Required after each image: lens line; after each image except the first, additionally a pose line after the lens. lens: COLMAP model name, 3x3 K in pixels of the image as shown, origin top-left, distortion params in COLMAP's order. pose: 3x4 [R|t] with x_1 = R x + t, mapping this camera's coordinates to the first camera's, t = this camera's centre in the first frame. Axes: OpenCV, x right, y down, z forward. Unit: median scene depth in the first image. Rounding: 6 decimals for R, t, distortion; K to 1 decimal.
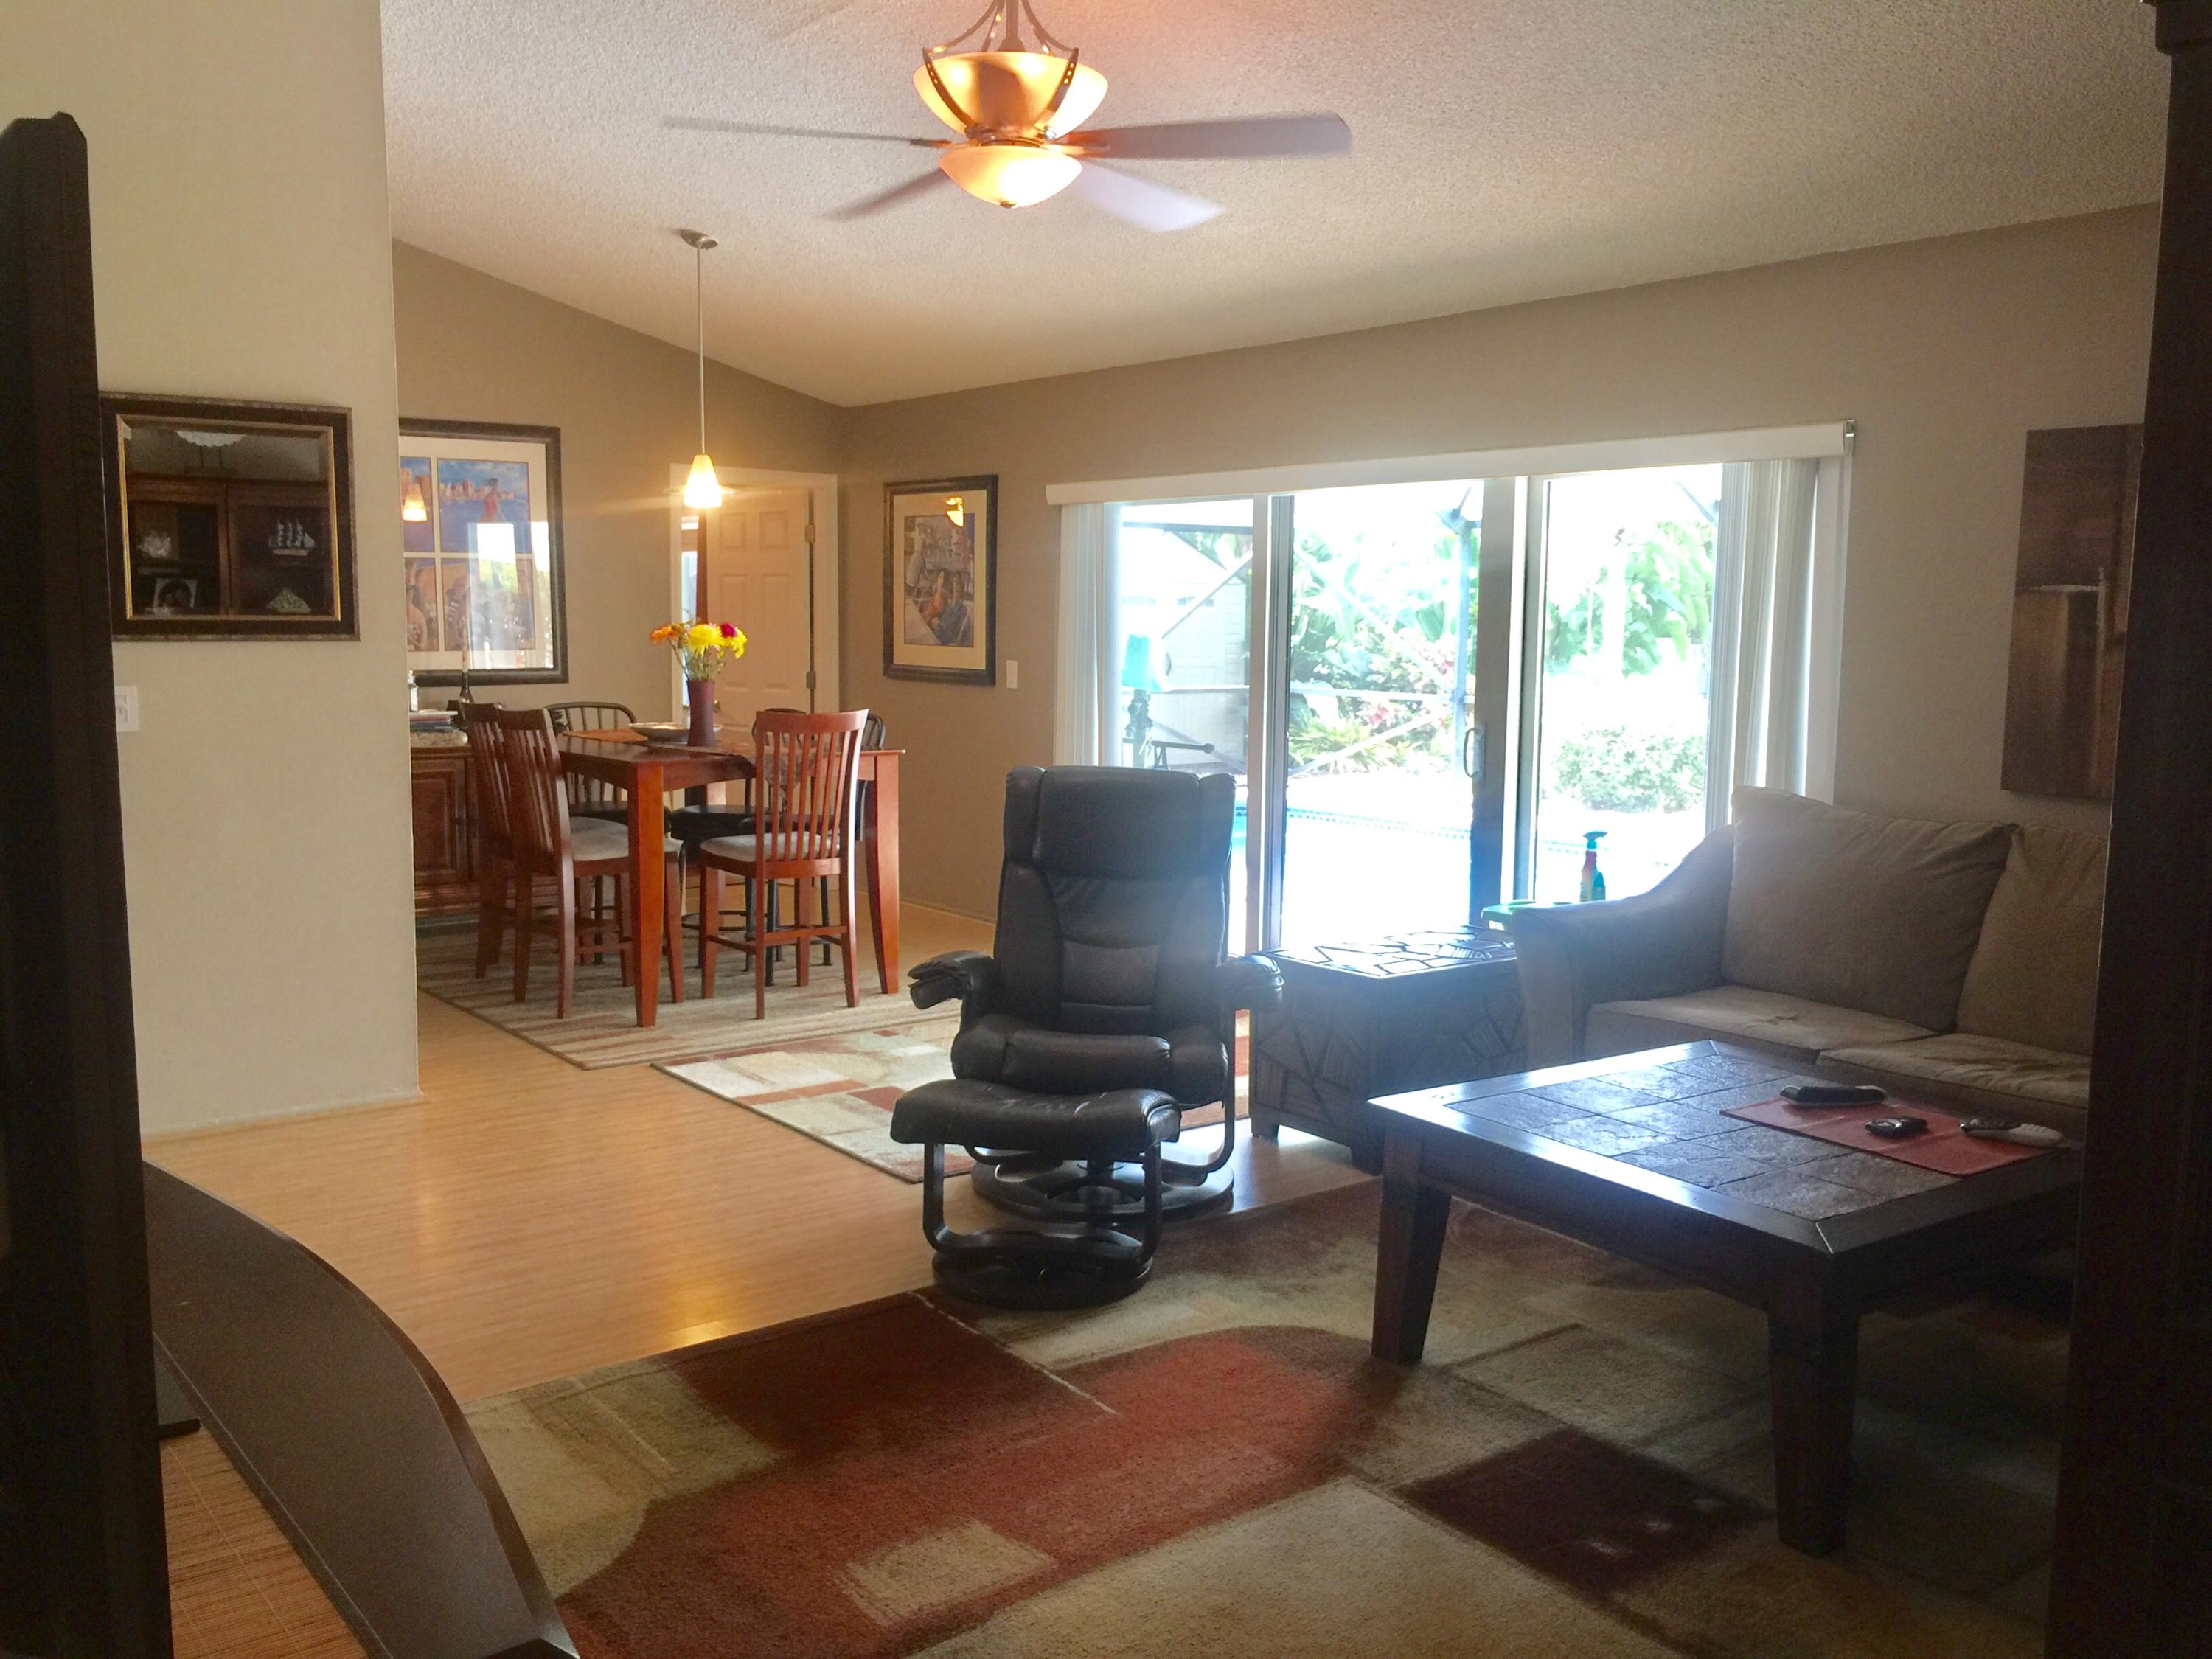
lens RADIAL K [[1915.1, 0, 1106.0], [0, 1915.1, 829.5], [0, 0, 1]] dist [0.087222, -0.109172]
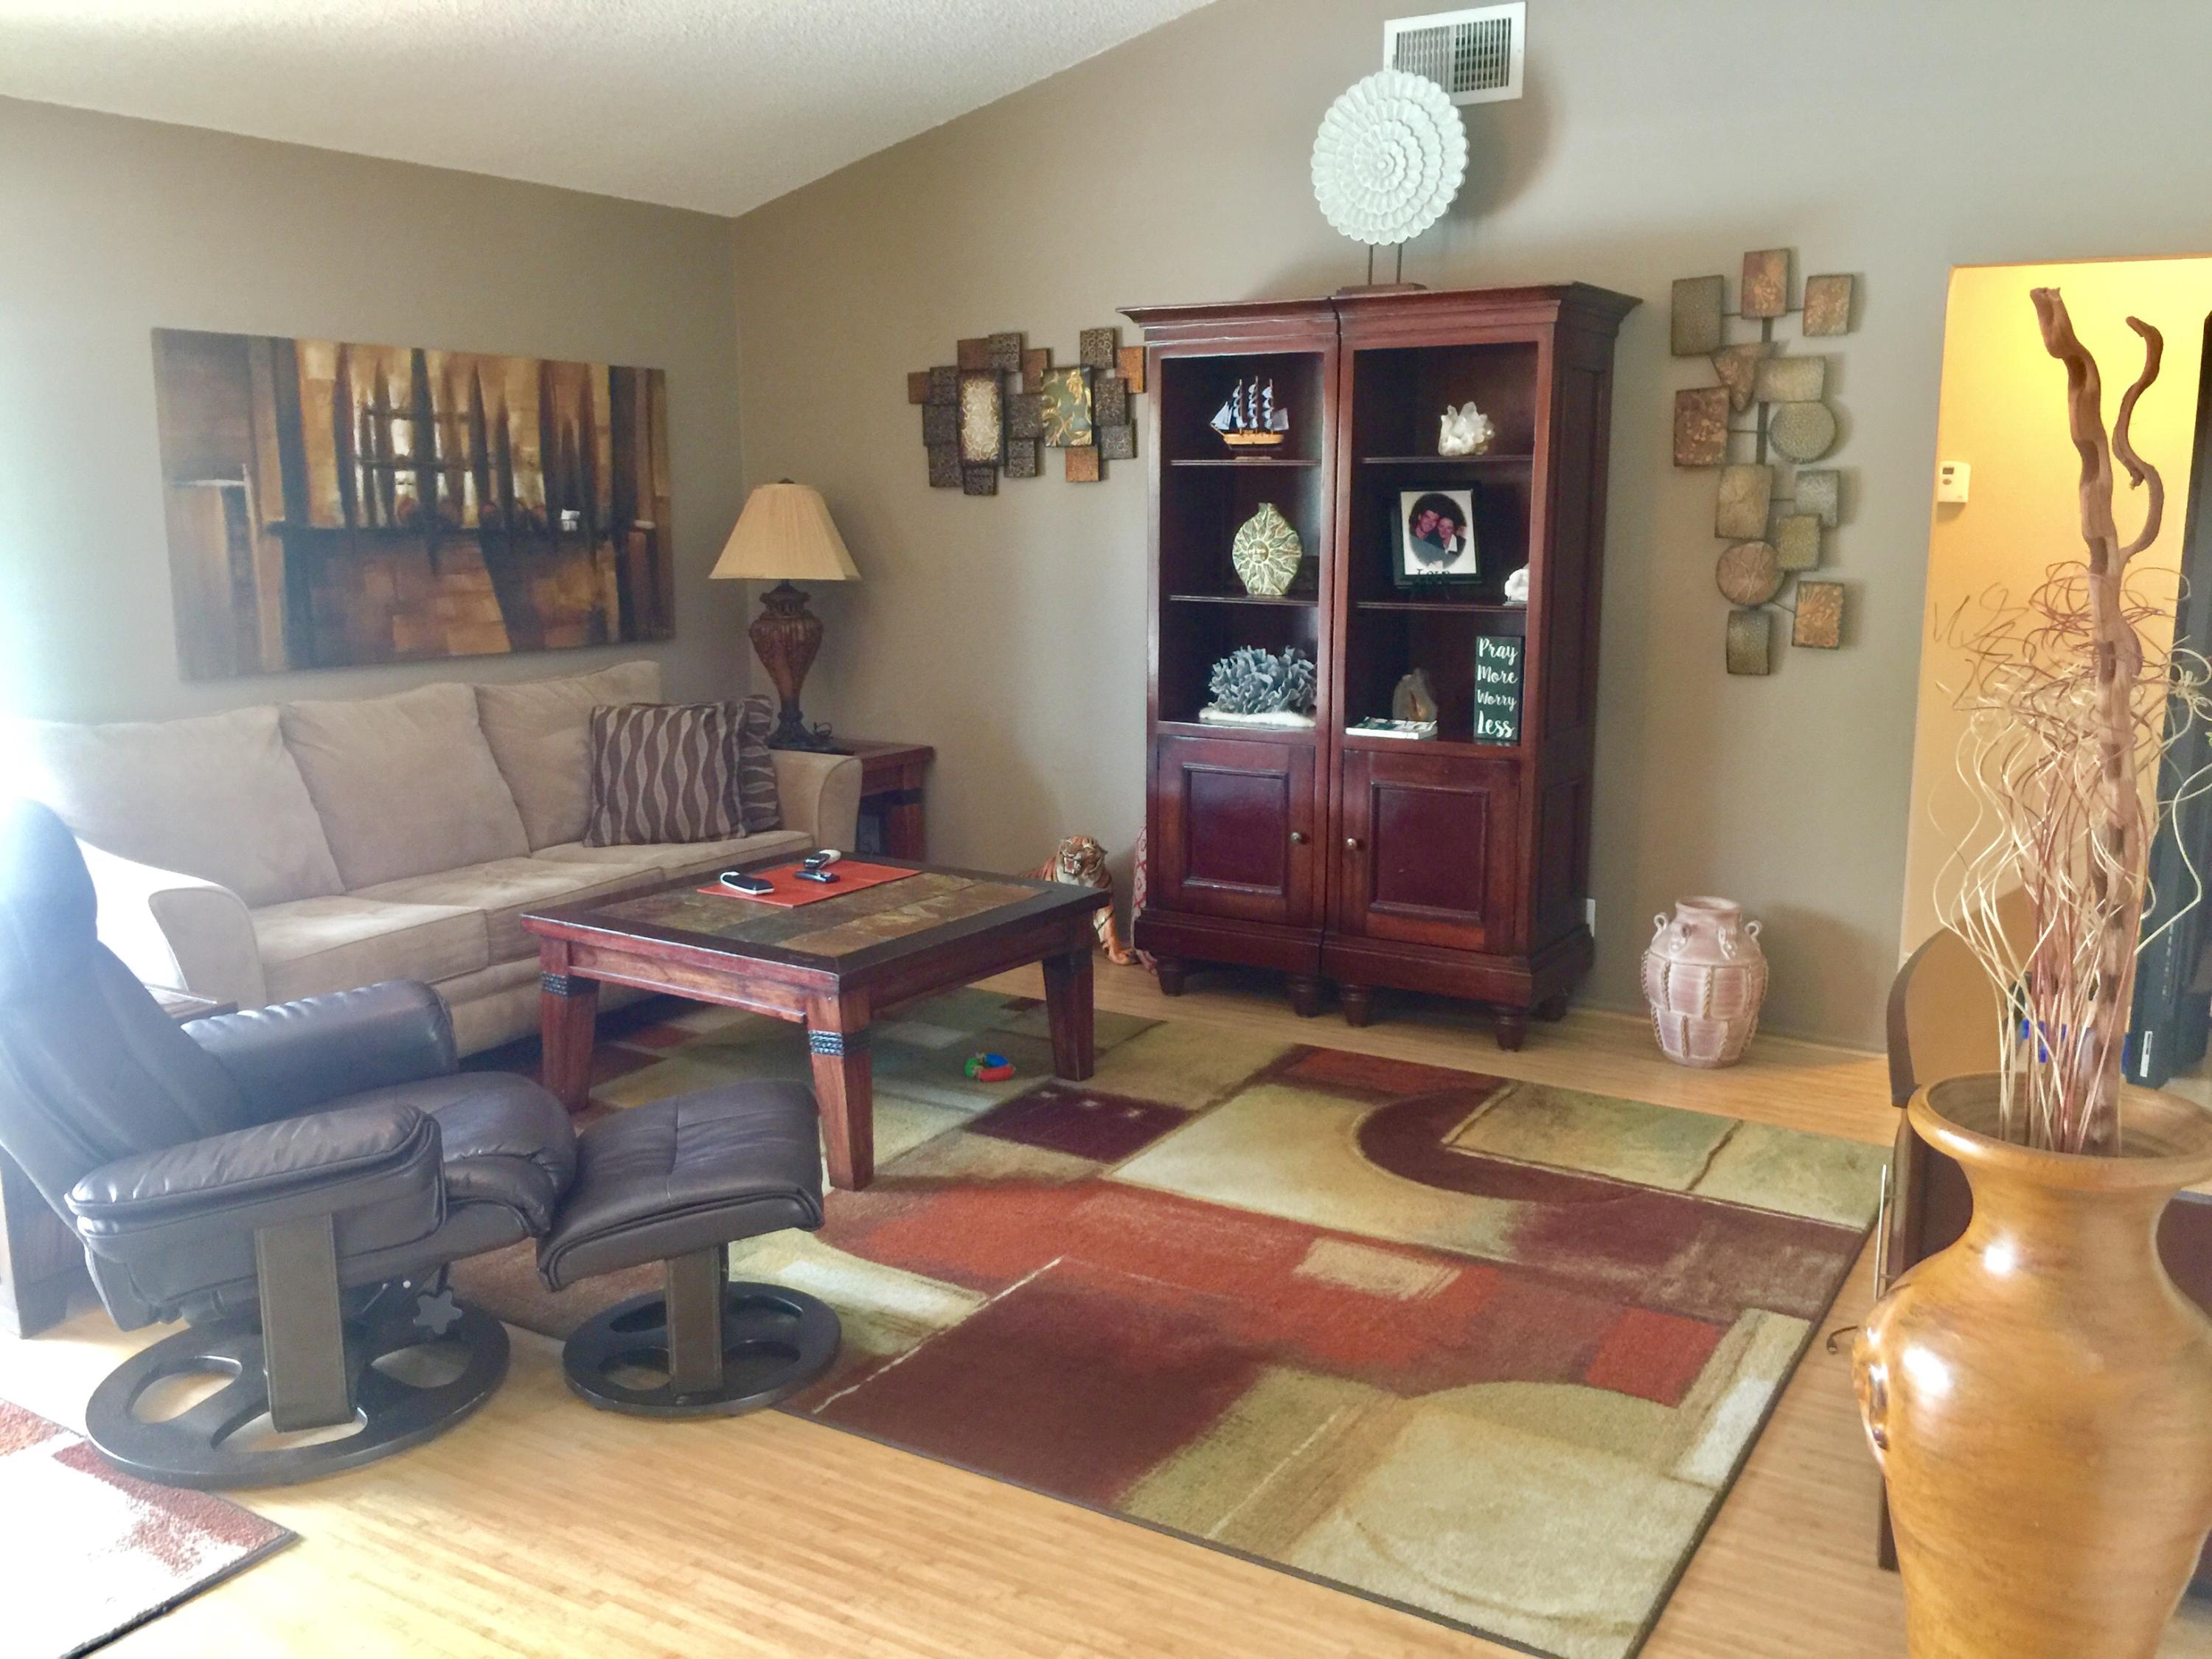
lens RADIAL K [[1933.5, 0, 1118.8], [0, 1933.5, 791.5], [0, 0, 1]] dist [0.098349, -0.106899]
pose [[-0.381988, -0.147980, 0.912243, -0.964013], [0.111015, 0.972602, 0.204257, -0.170670], [-0.917475, 0.179296, -0.355094, 1.311907]]
